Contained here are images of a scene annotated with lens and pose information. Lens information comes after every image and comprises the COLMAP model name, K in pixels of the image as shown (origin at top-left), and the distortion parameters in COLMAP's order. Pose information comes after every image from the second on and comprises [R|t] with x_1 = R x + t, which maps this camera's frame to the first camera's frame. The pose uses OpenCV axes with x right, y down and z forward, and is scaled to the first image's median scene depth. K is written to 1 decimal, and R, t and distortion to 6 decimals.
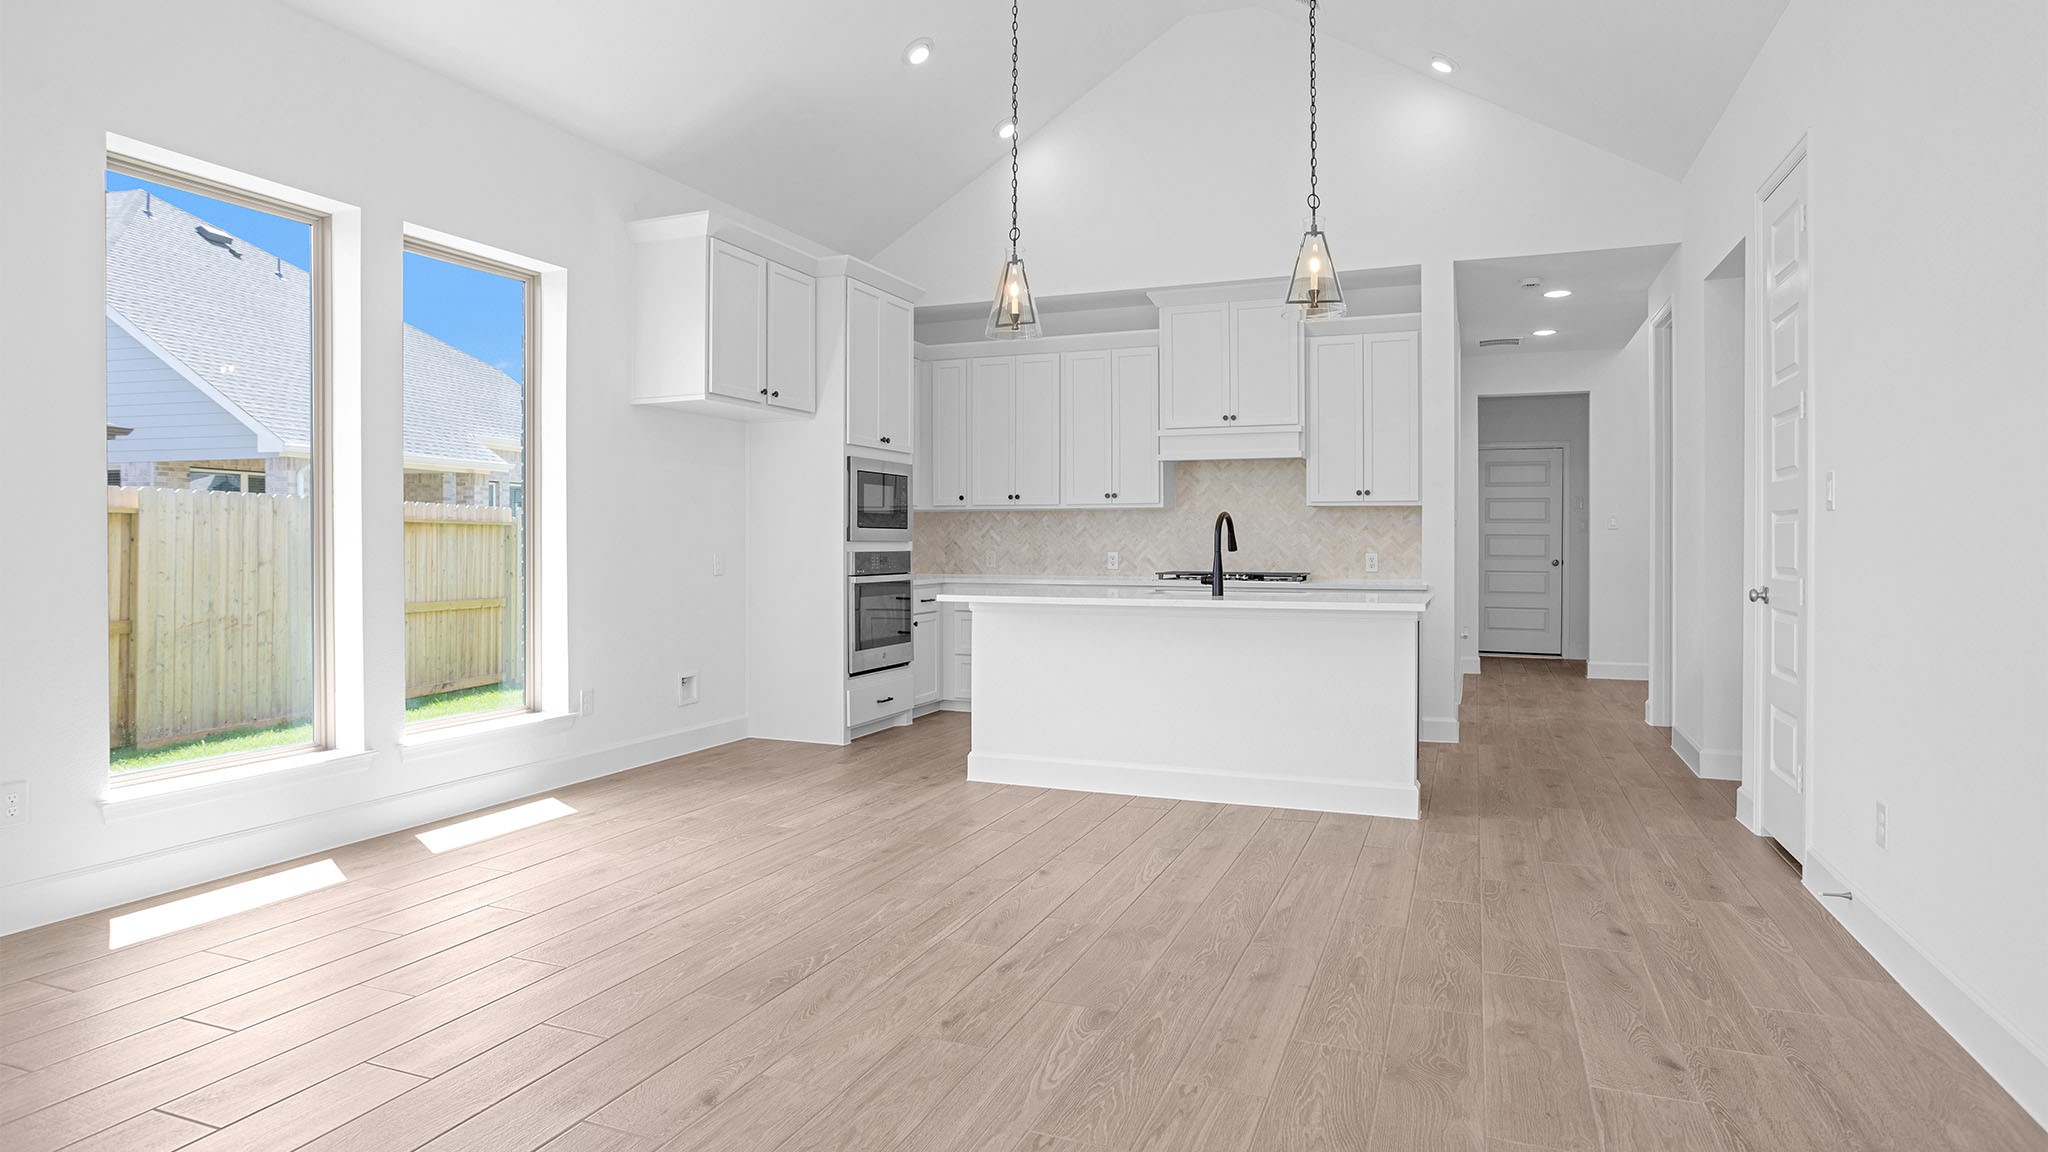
lens RADIAL K [[1132.6, 0, 1022.9], [0, 1132.6, 561.6], [0, 0, 1]] dist [0.001068, 0.000115]
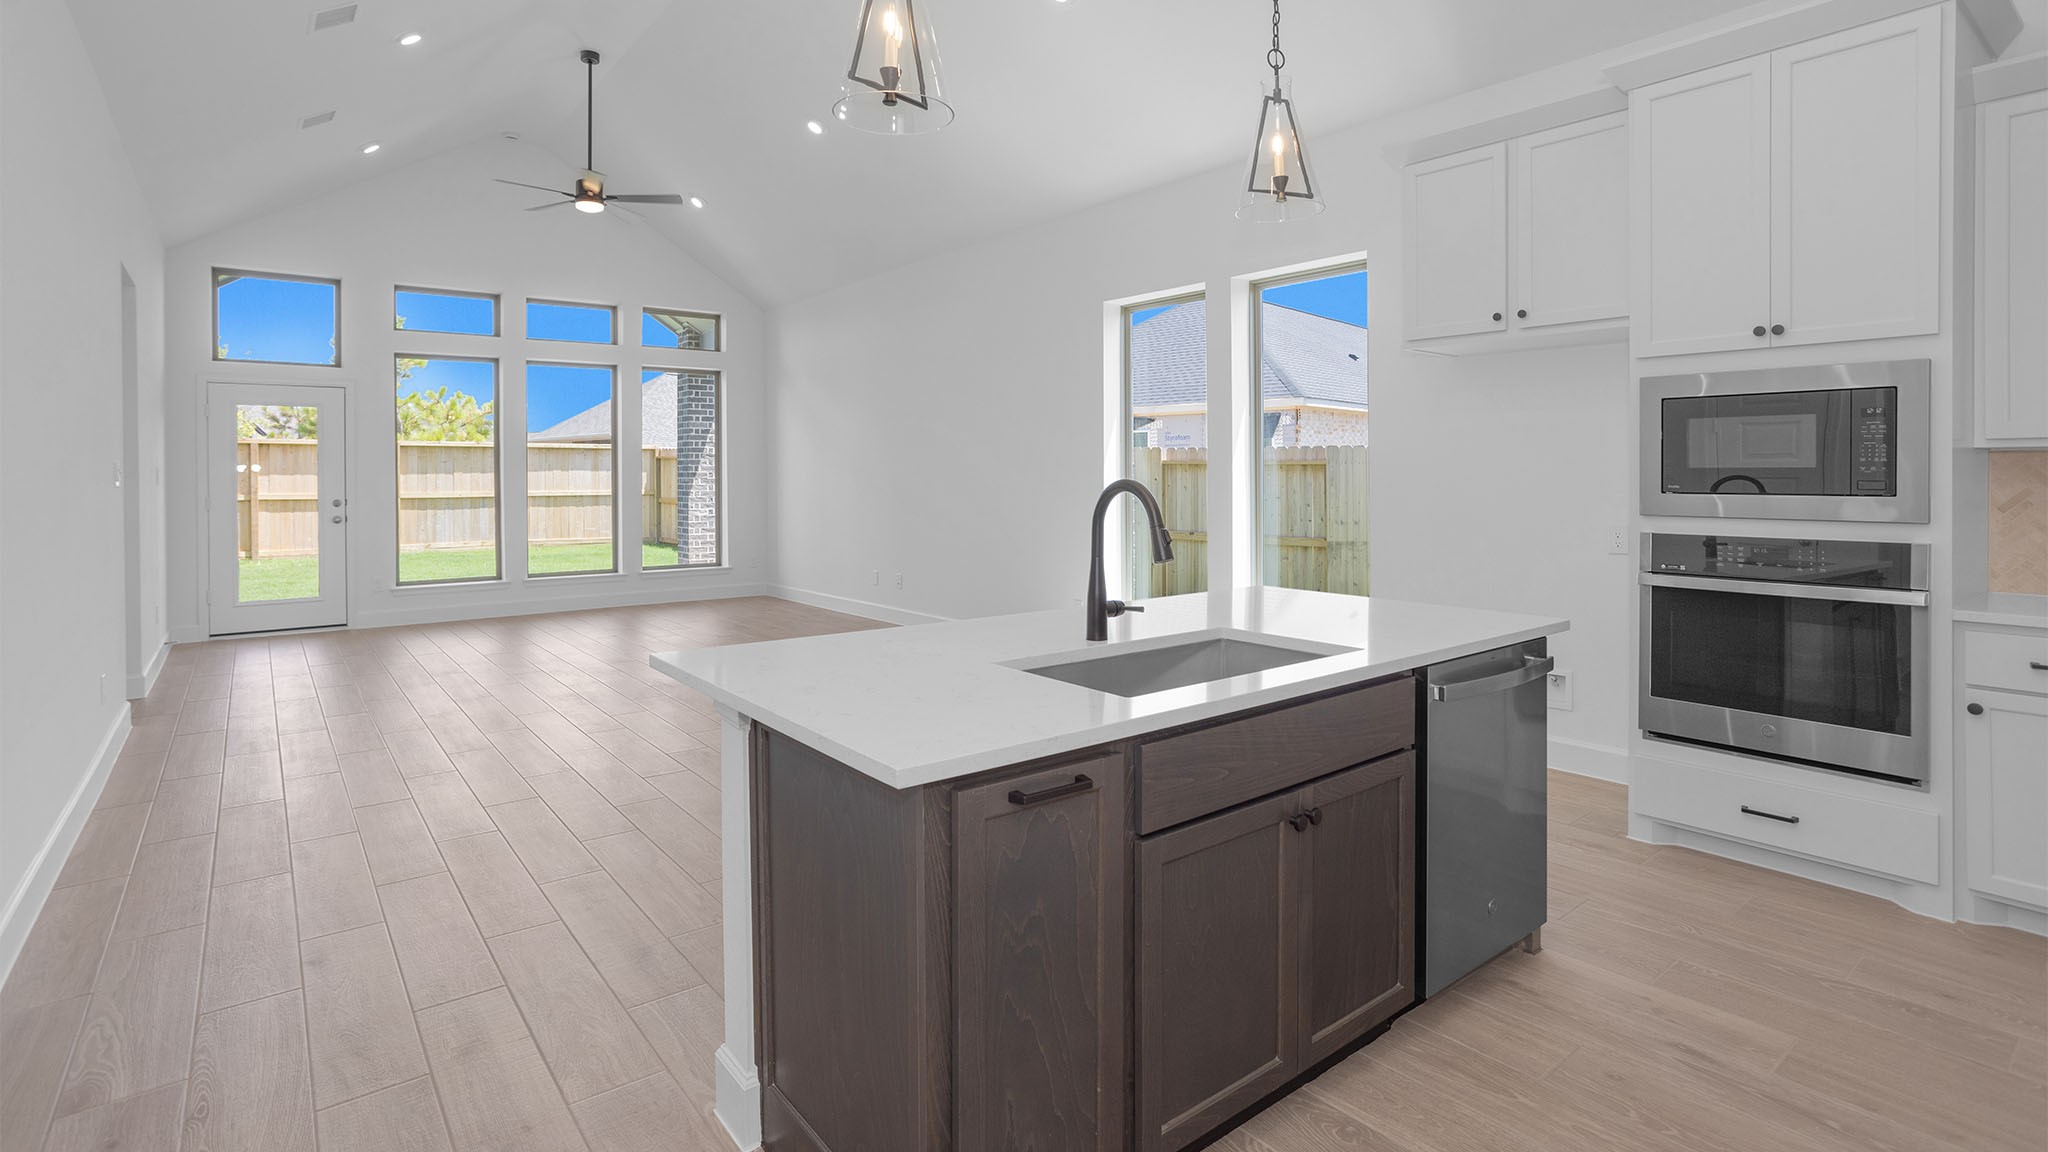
lens RADIAL K [[991.4, 0, 1021.5], [0, 991.4, 465.9], [0, 0, 1]] dist [-0.039883, 0.007318]
pose [[-0.499524, -0.001234, -0.866299, 0.471116], [-0.006185, 0.999979, 0.002142, -0.043268], [0.866278, 0.006428, -0.499521, 0.963271]]
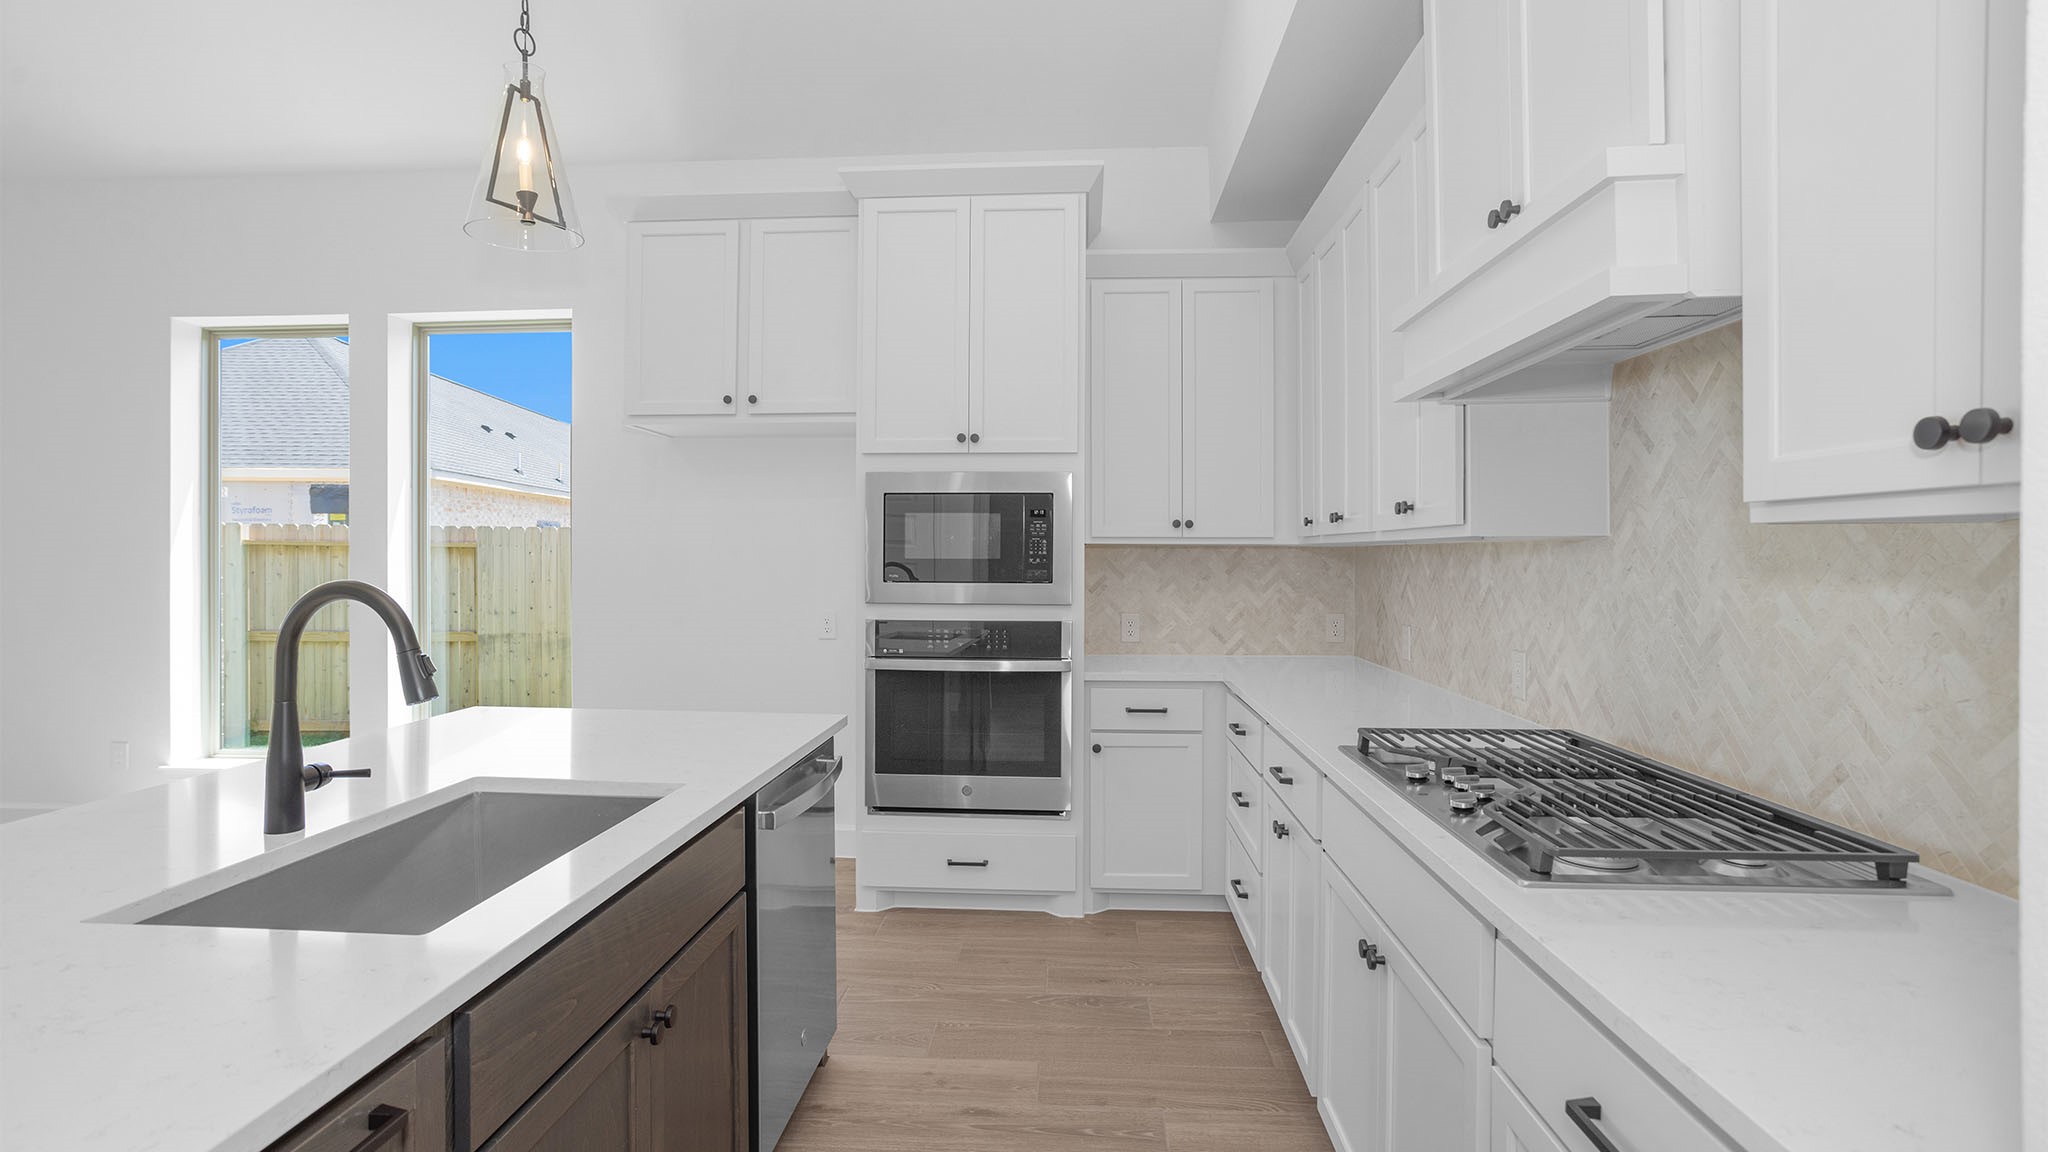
lens RADIAL K [[991.4, 0, 1017.0], [0, 991.4, 553.4], [0, 0, 1]] dist [-0.039883, 0.007318]
pose [[0.312010, 0.003882, -0.950071, 0.410994], [-0.015327, 0.999882, -0.000948, -0.046627], [0.949955, 0.014858, 0.312033, 0.895830]]
